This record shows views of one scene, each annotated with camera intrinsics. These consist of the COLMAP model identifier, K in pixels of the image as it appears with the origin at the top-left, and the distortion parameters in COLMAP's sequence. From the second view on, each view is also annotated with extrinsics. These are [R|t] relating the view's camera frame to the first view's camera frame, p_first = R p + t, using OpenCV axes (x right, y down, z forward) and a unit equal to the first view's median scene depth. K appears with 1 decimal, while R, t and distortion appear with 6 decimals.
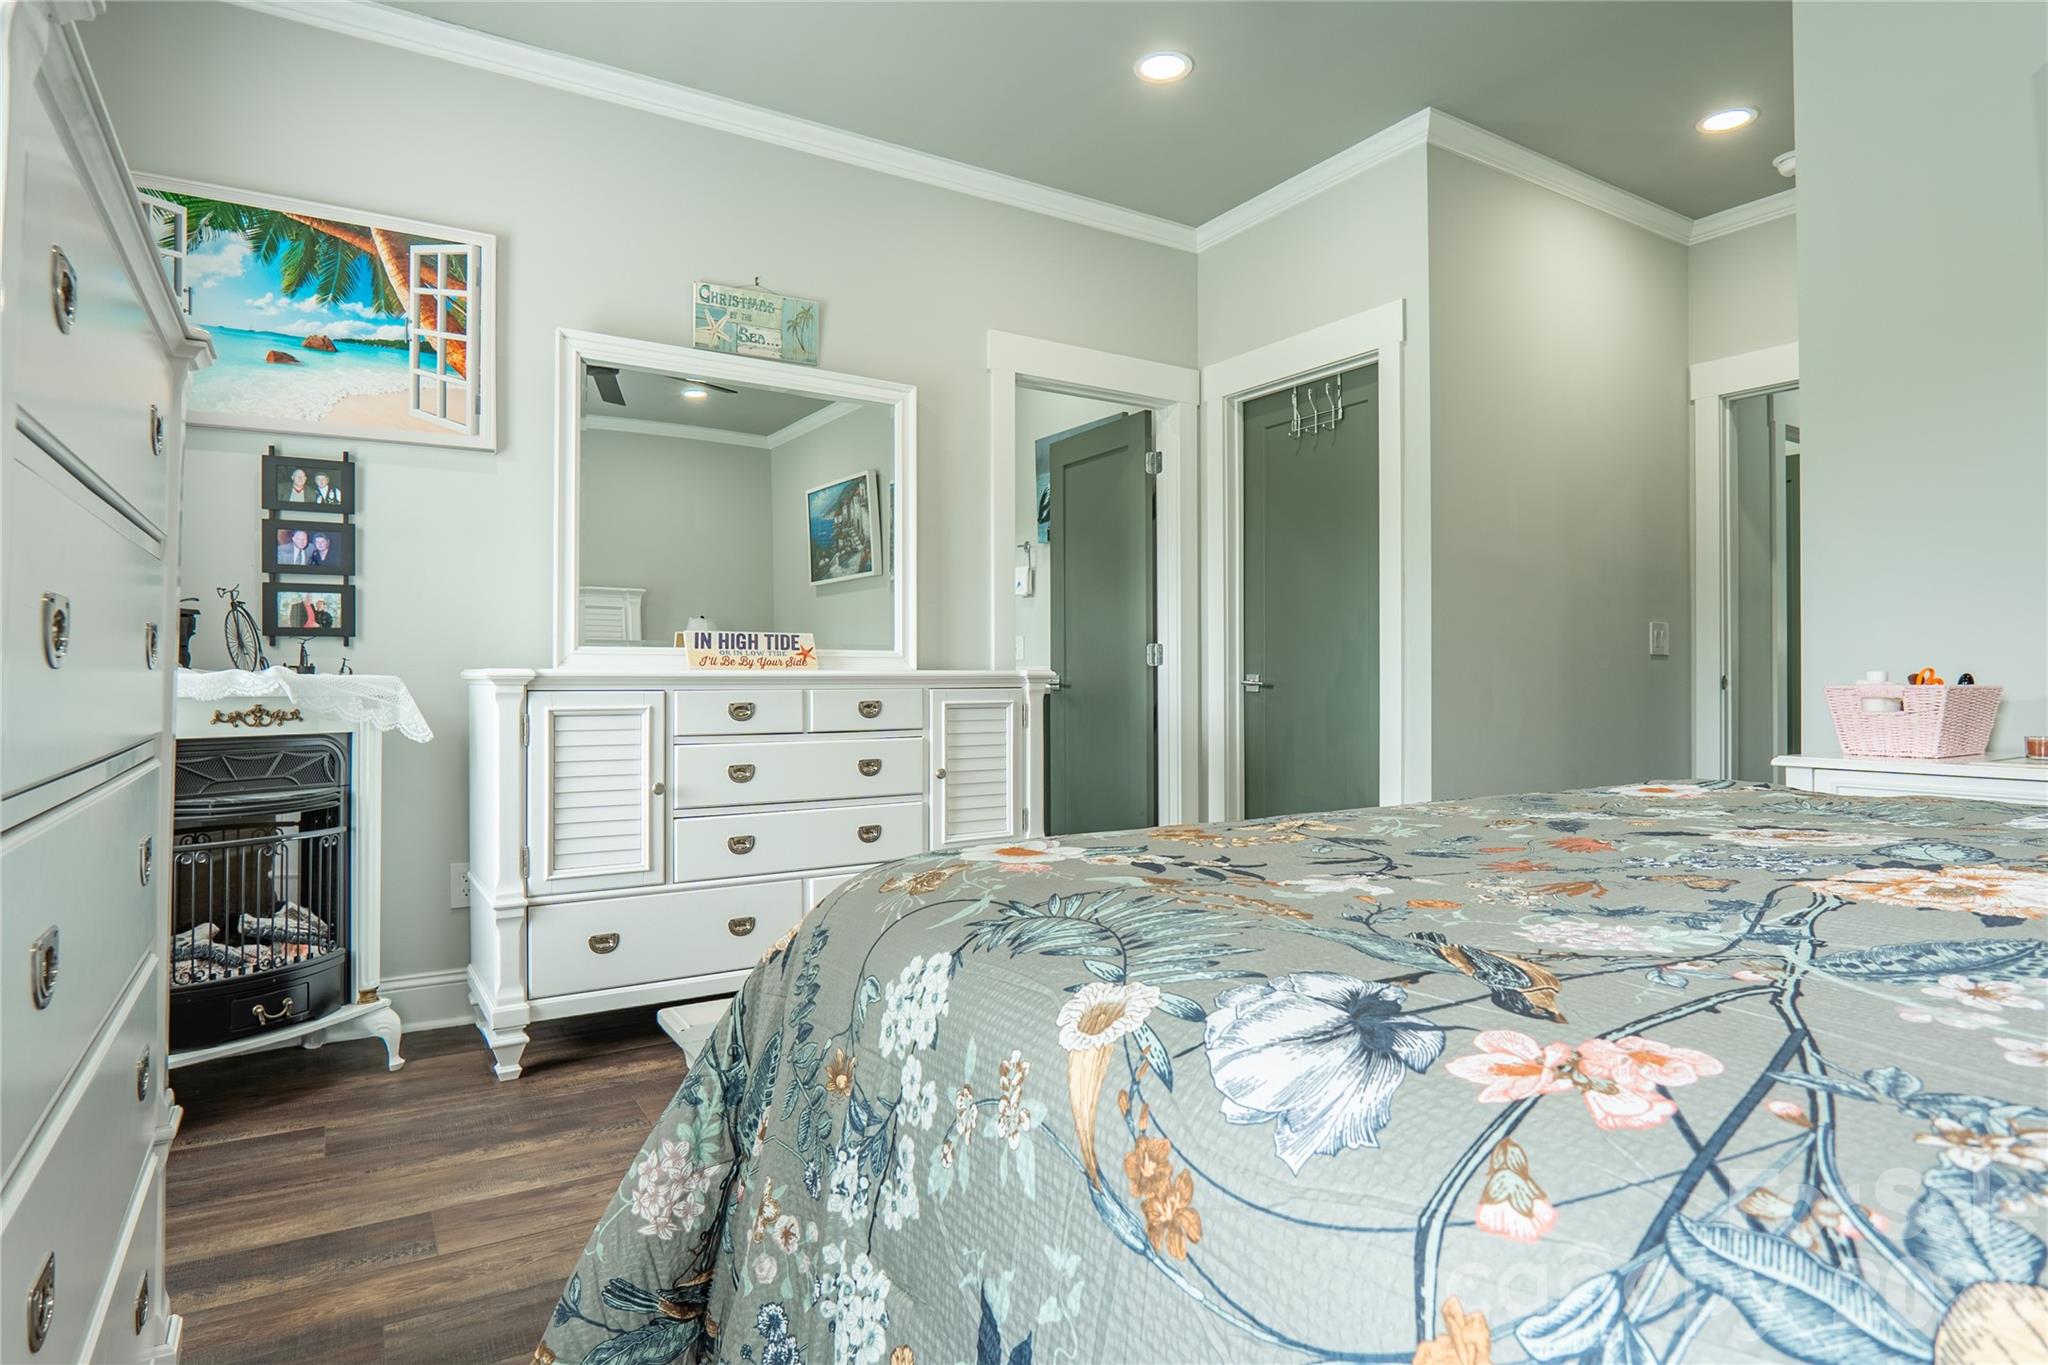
lens RADIAL K [[1088.5, 0, 1023.9], [0, 1088.5, 674.7], [0, 0, 1]] dist [-0.033232, 0.008549]
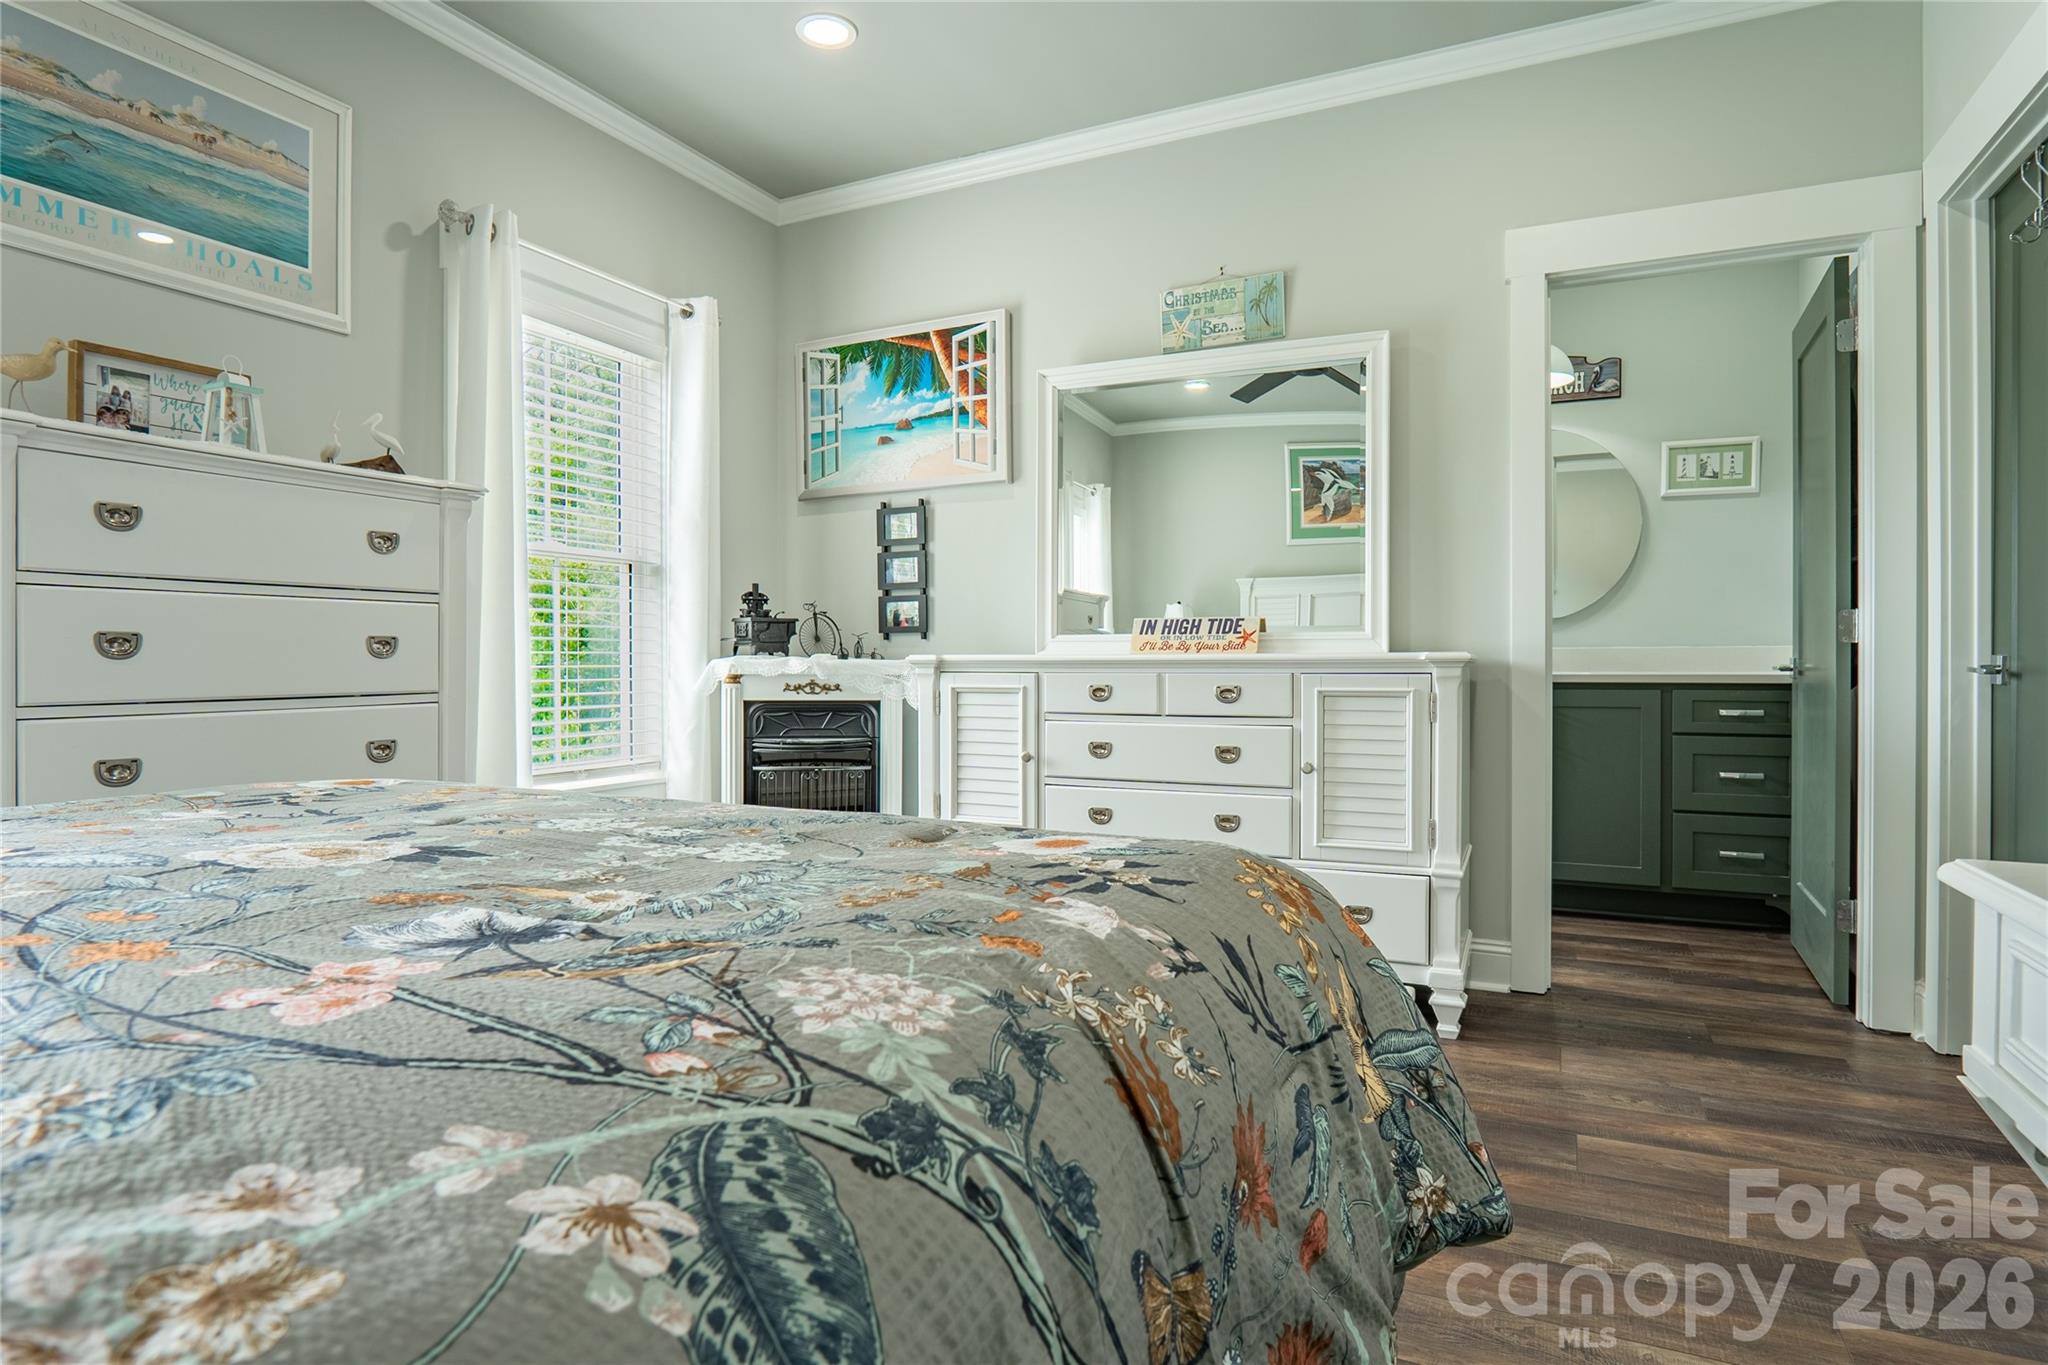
lens RADIAL K [[1088.5, 0, 1023.9], [0, 1088.5, 674.7], [0, 0, 1]] dist [-0.033232, 0.008549]
pose [[0.534199, 0.009646, -0.845304, 0.618343], [0.003430, 0.999902, 0.013578, 0.000711], [0.845352, -0.010153, 0.534113, 0.356179]]
